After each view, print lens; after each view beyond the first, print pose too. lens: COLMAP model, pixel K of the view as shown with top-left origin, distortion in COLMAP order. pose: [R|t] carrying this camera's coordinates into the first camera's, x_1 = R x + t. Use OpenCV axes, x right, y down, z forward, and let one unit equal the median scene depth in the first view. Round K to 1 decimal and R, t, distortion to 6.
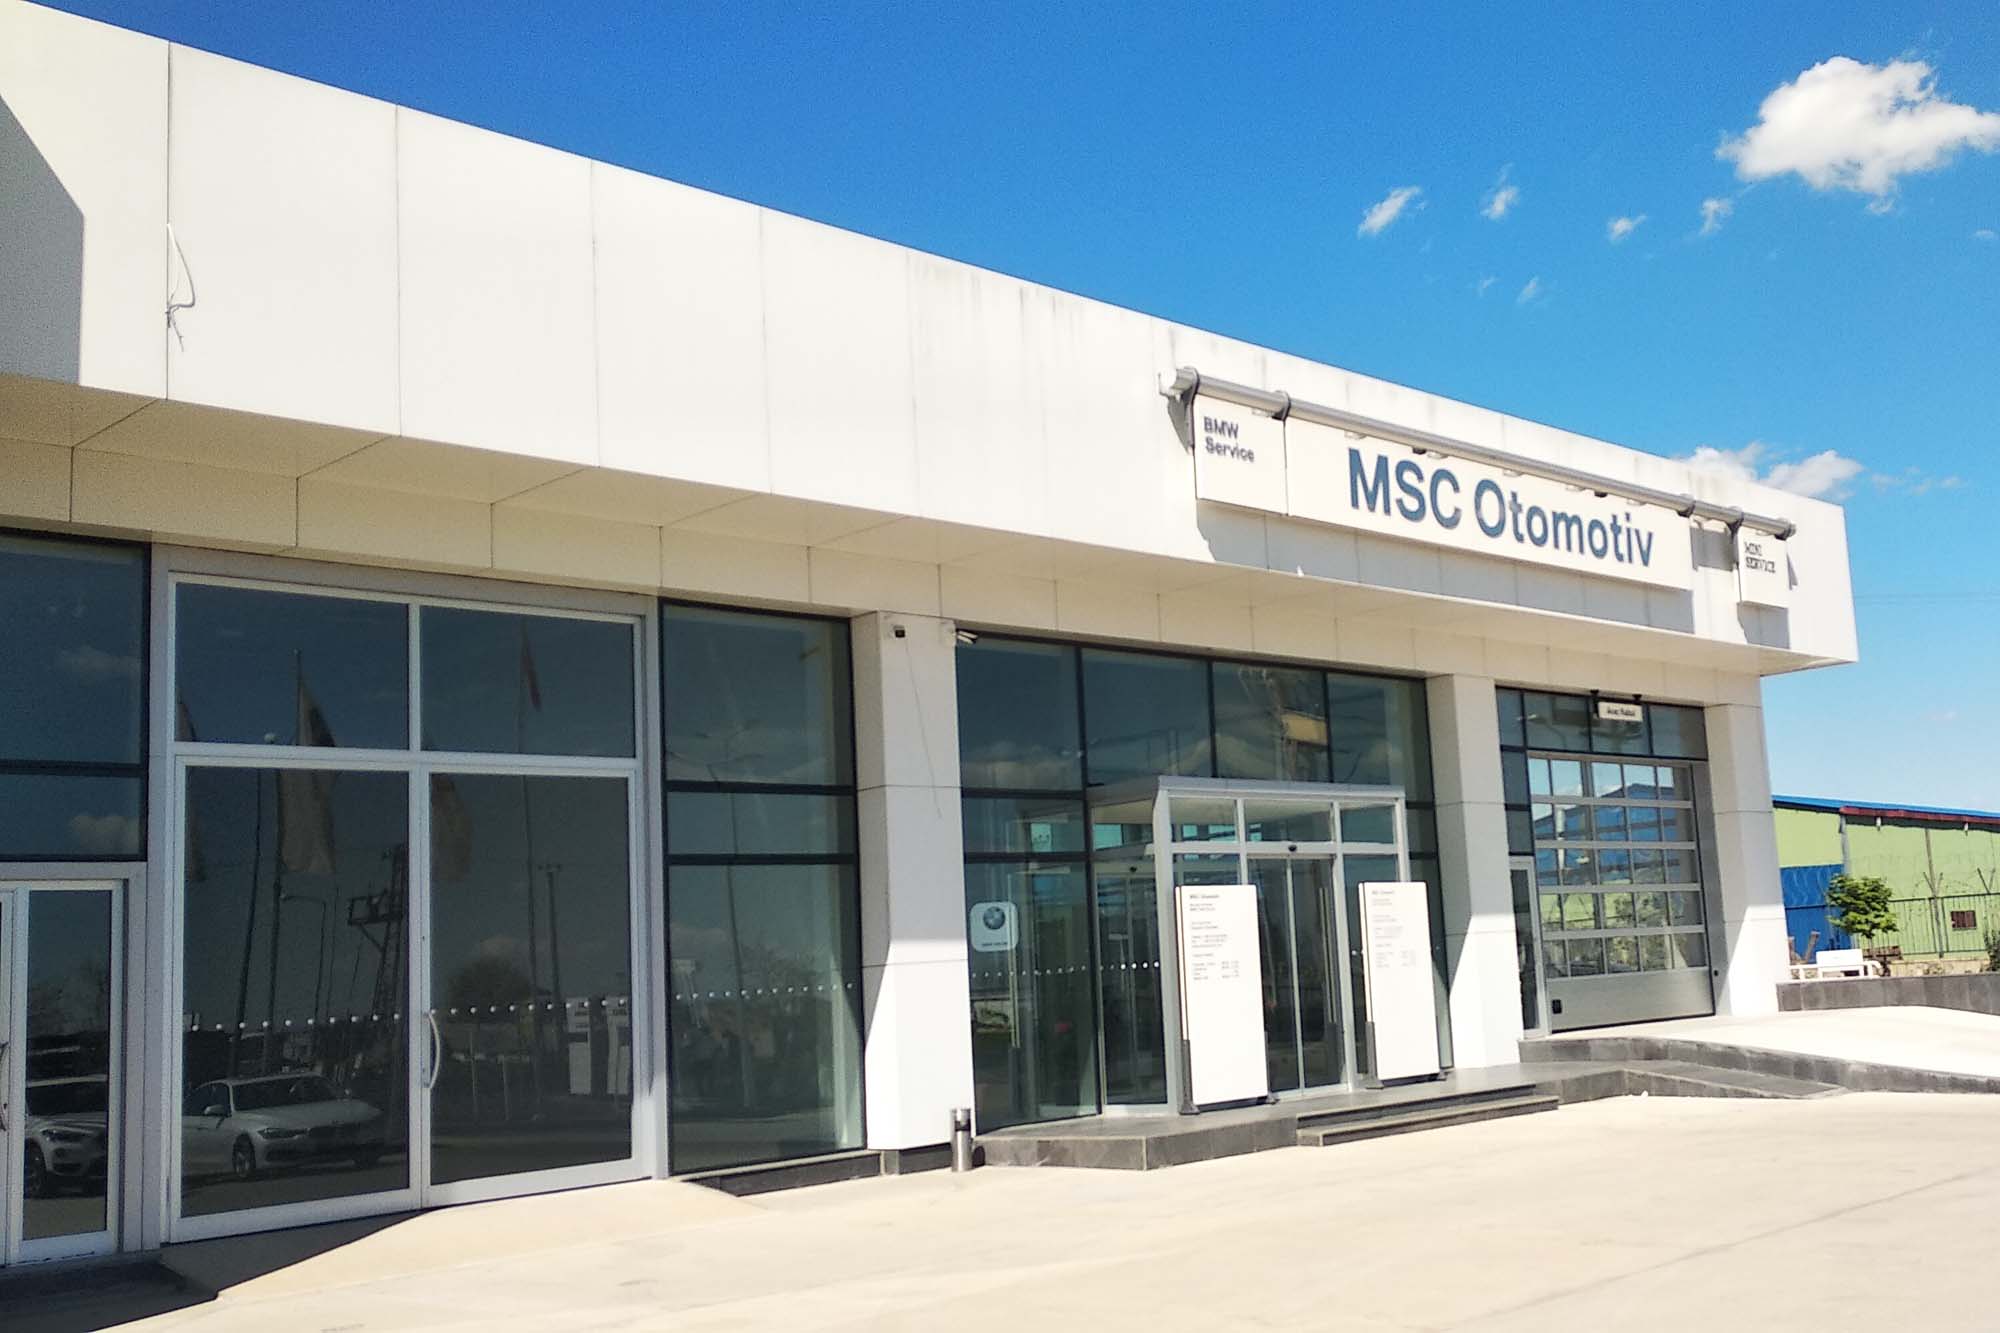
lens RADIAL K [[2126.5, 0, 1000.0], [0, 2126.5, 666.5], [0, 0, 1]] dist [-0.007307, -0.002860]
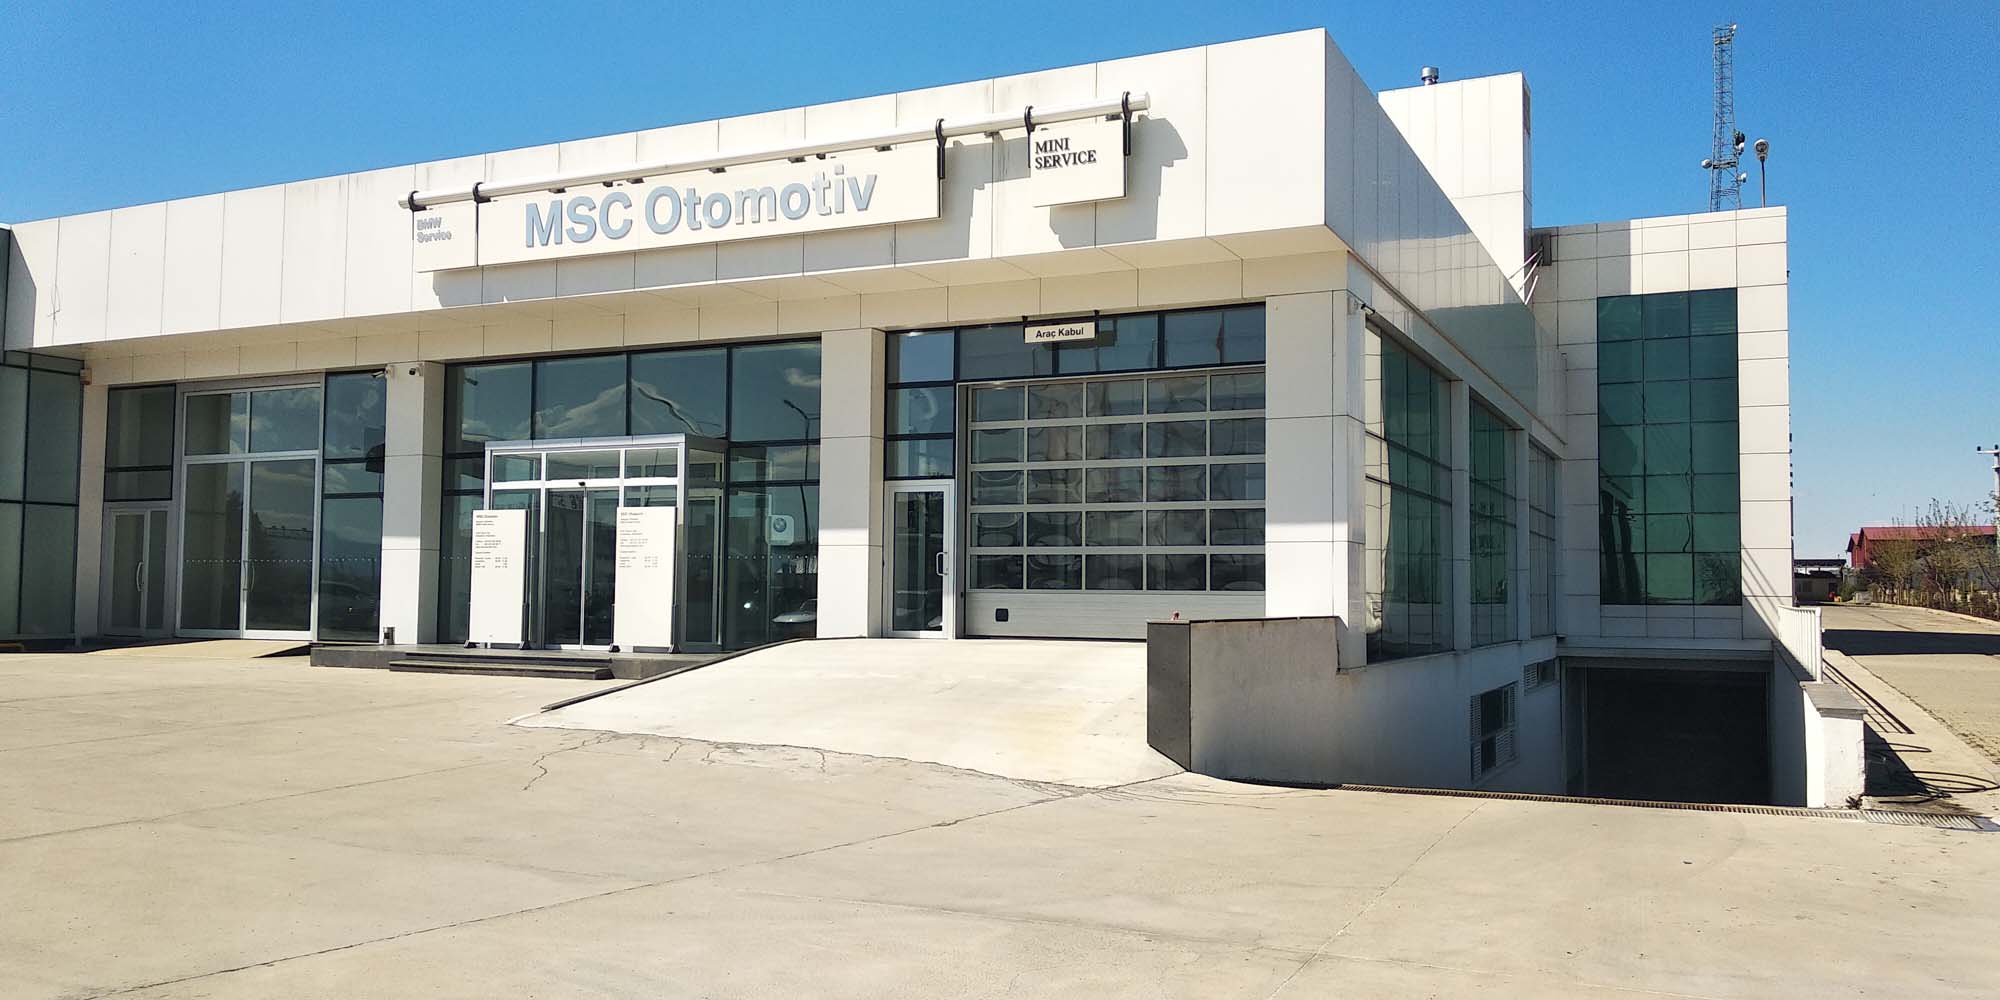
lens RADIAL K [[1408.1, 0, 1000.0], [0, 1408.1, 500.0], [0, 0, 1]] dist [-0.006137, -0.000757]
pose [[0.359048, 0.012021, -0.933242, 1.118231], [0.112824, 0.992025, 0.056185, 0.073297], [0.926475, -0.125465, 0.354829, 0.900502]]
